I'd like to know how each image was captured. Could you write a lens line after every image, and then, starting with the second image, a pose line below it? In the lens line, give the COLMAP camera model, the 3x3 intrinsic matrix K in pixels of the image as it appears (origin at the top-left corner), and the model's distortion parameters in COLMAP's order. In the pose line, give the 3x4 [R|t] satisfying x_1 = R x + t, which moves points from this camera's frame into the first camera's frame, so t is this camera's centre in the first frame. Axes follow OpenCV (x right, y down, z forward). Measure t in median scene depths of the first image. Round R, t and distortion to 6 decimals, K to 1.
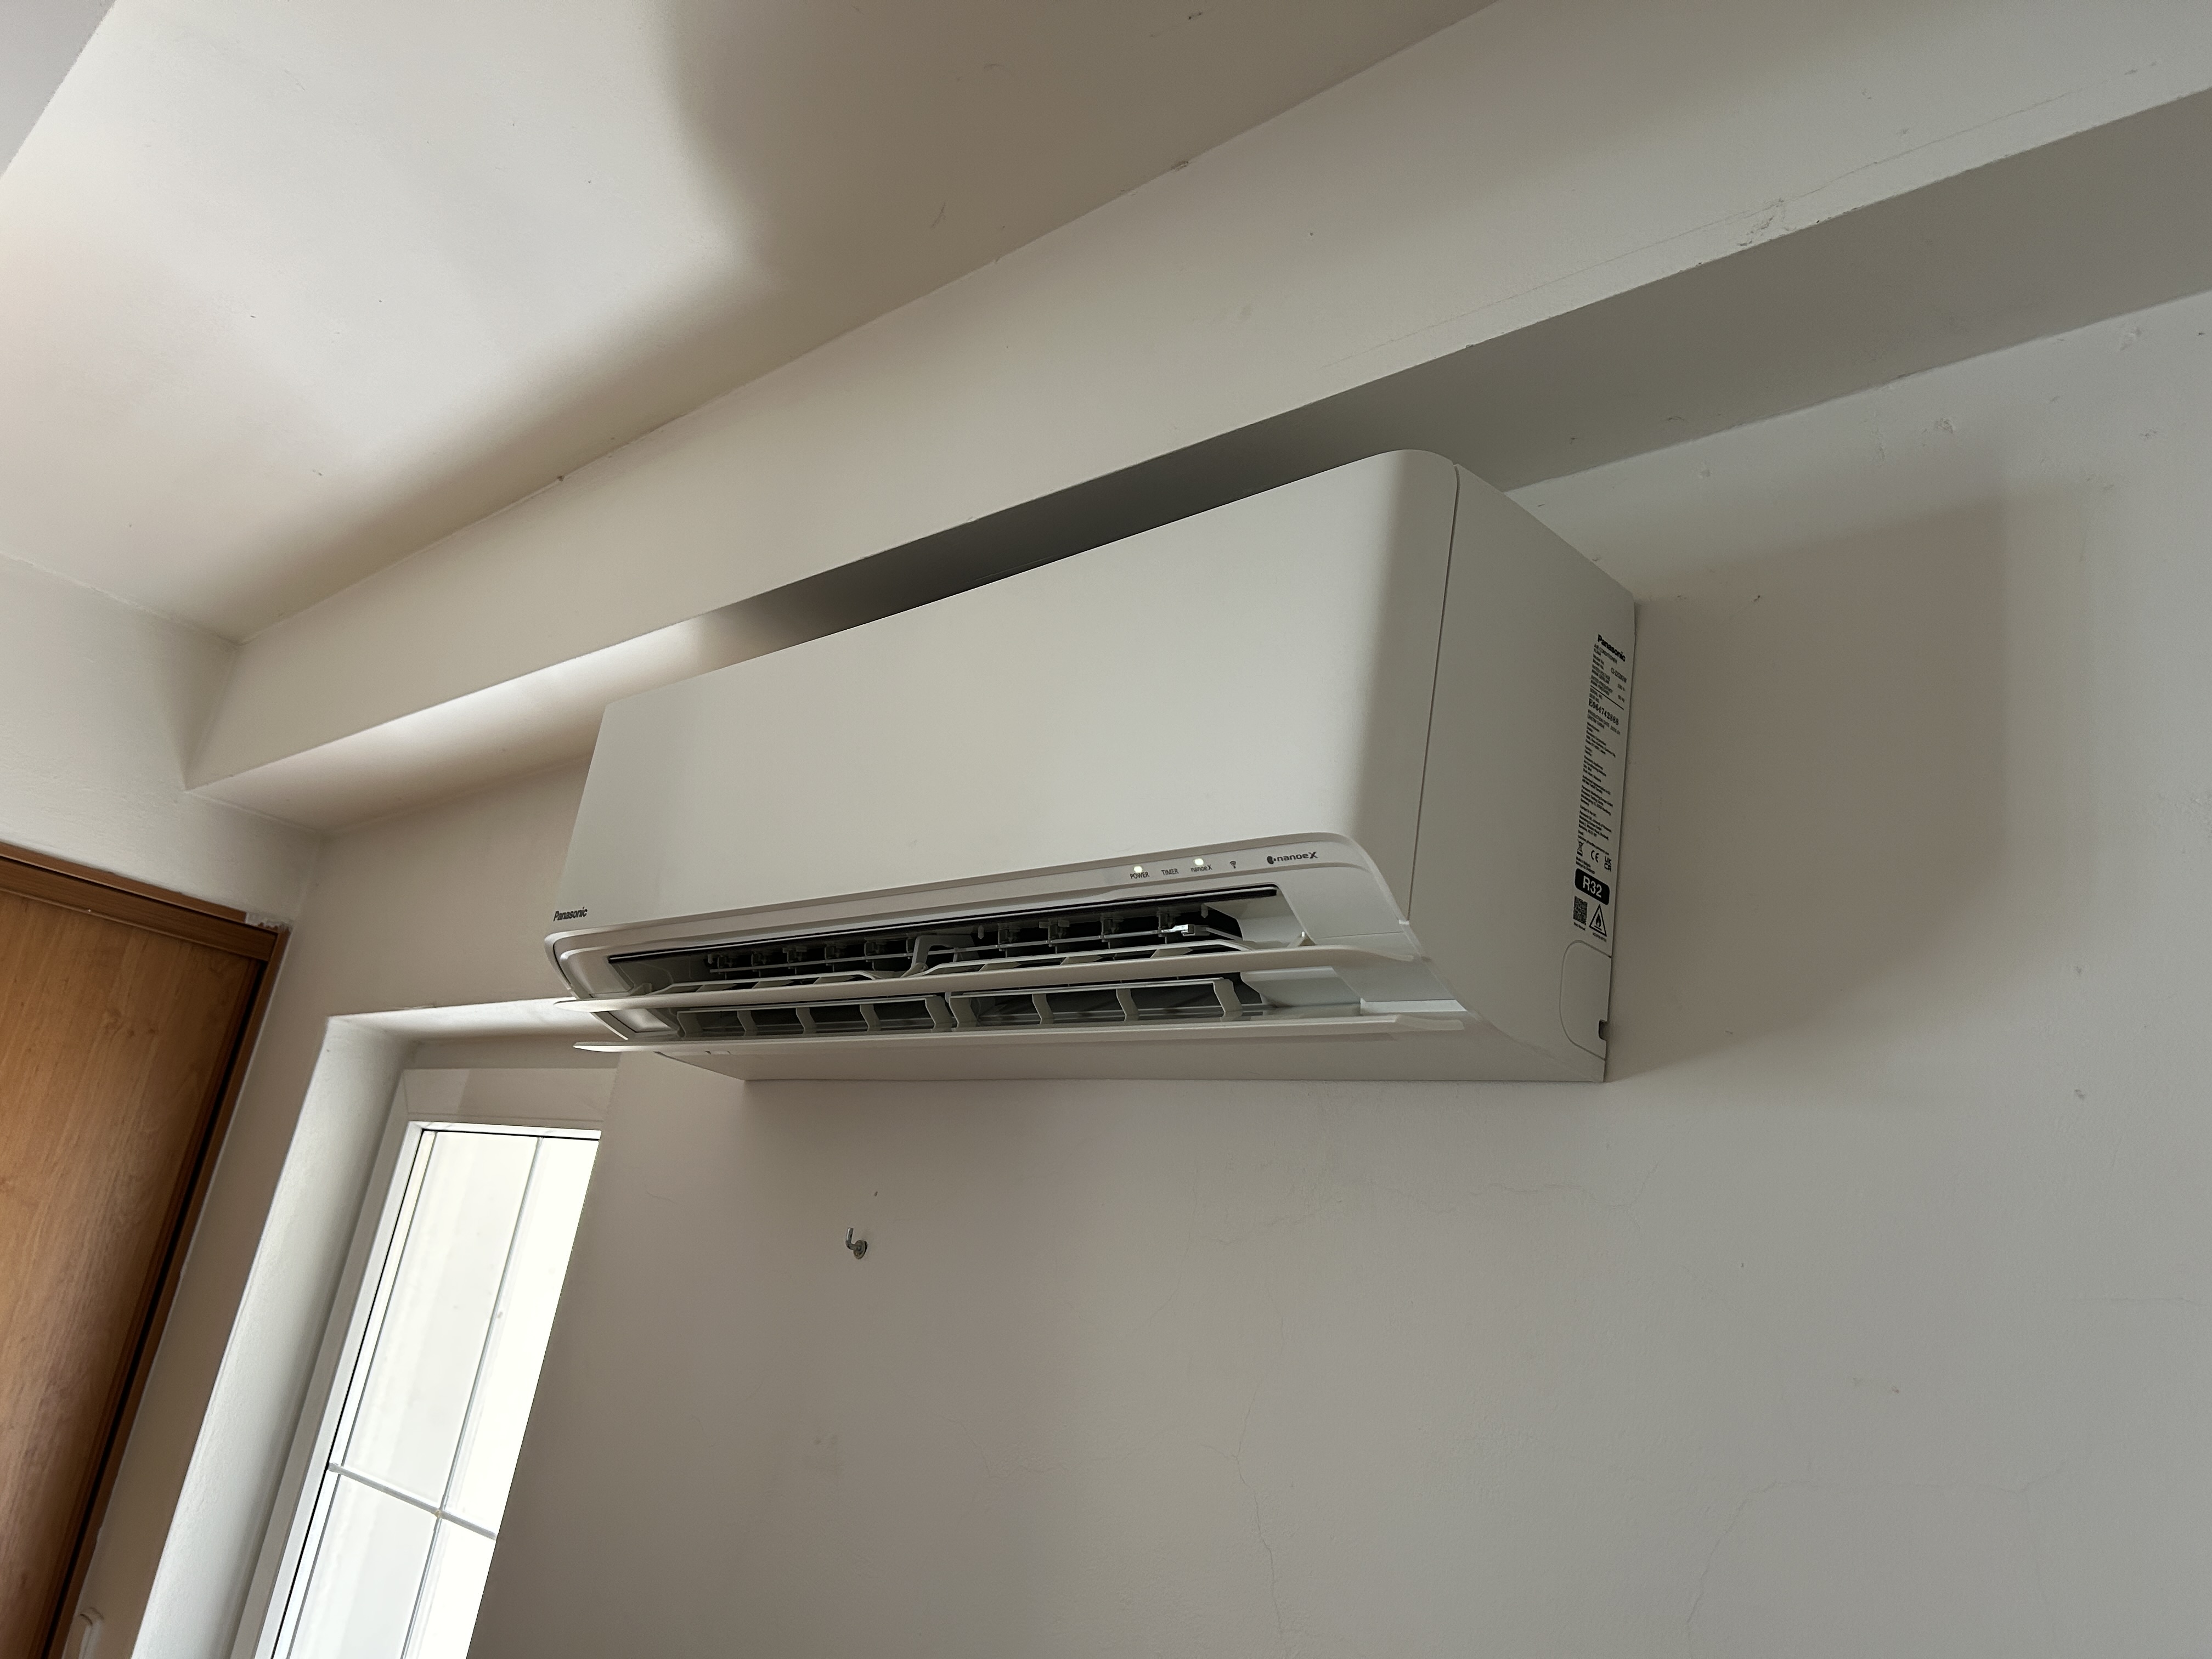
lens RADIAL K [[1692.8, 0, 1106.0], [0, 1692.8, 829.5], [0, 0, 1]] dist [-0.004080, -0.001240]
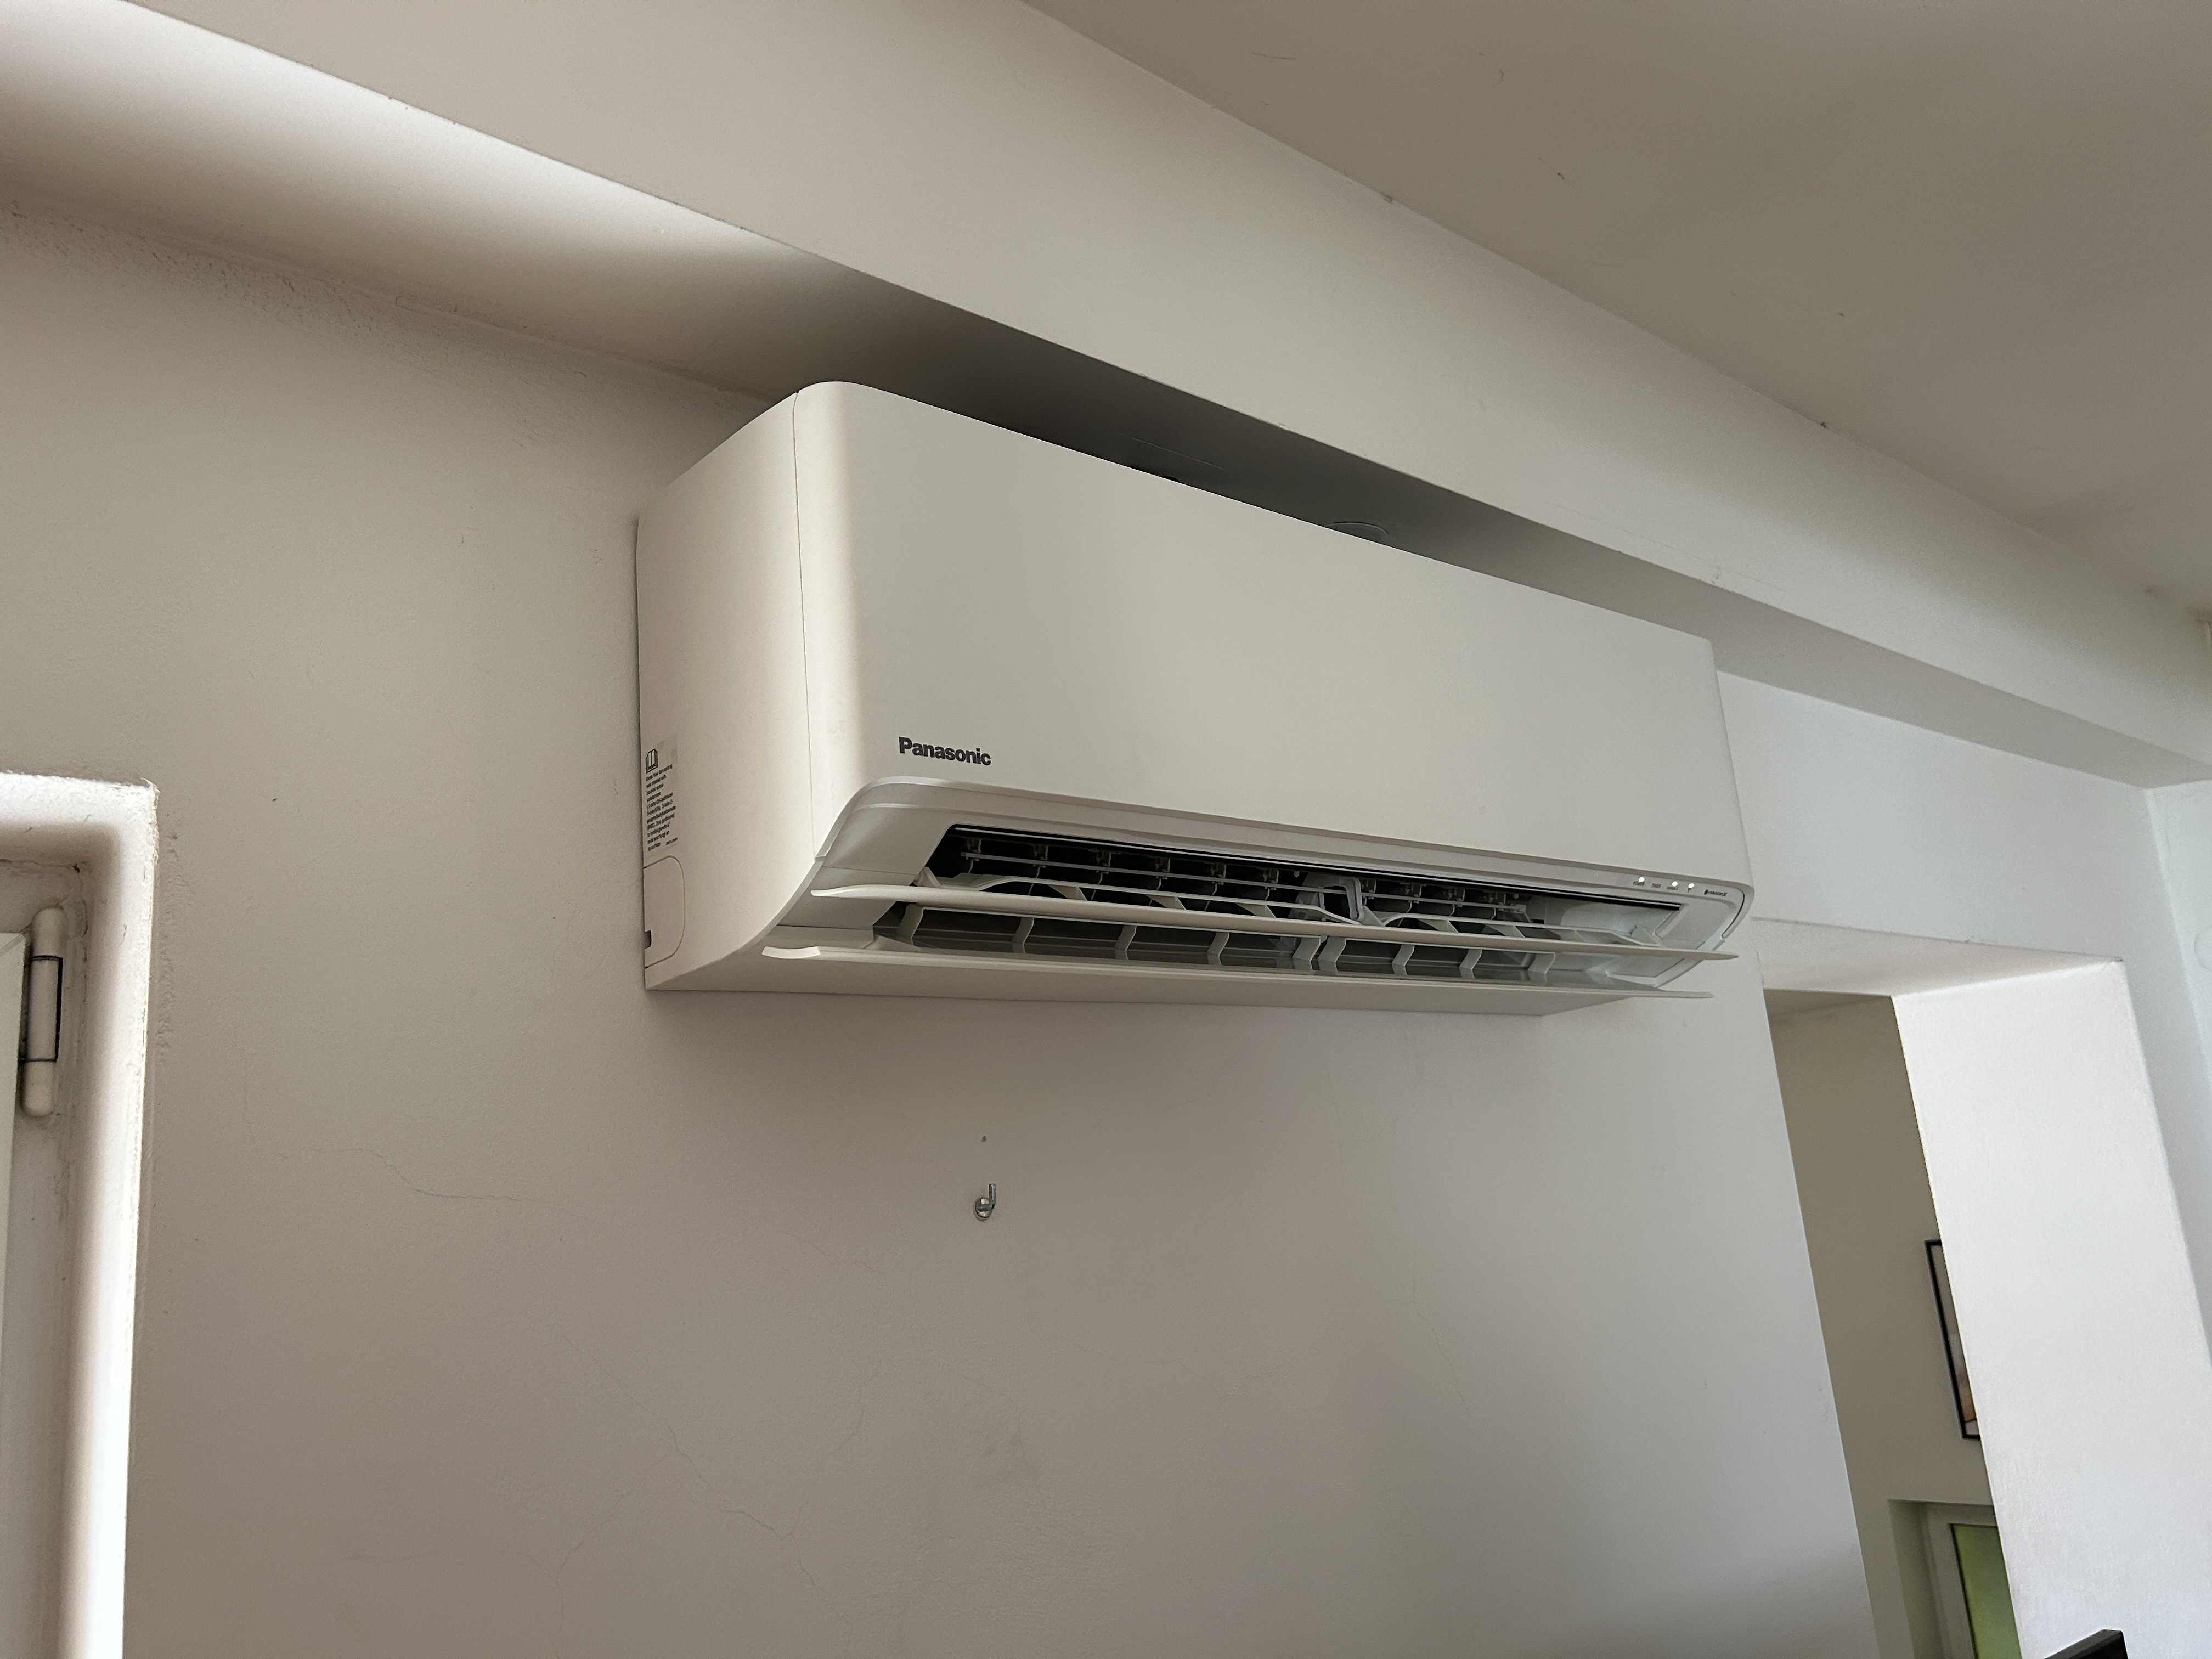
lens RADIAL K [[1692.8, 0, 1106.0], [0, 1692.8, 829.5], [0, 0, 1]] dist [-0.004080, -0.001240]
pose [[0.053939, 0.060455, 0.996712, -1.080886], [-0.210359, 0.976453, -0.047842, 0.110659], [-0.976135, -0.207087, 0.065386, 1.047597]]
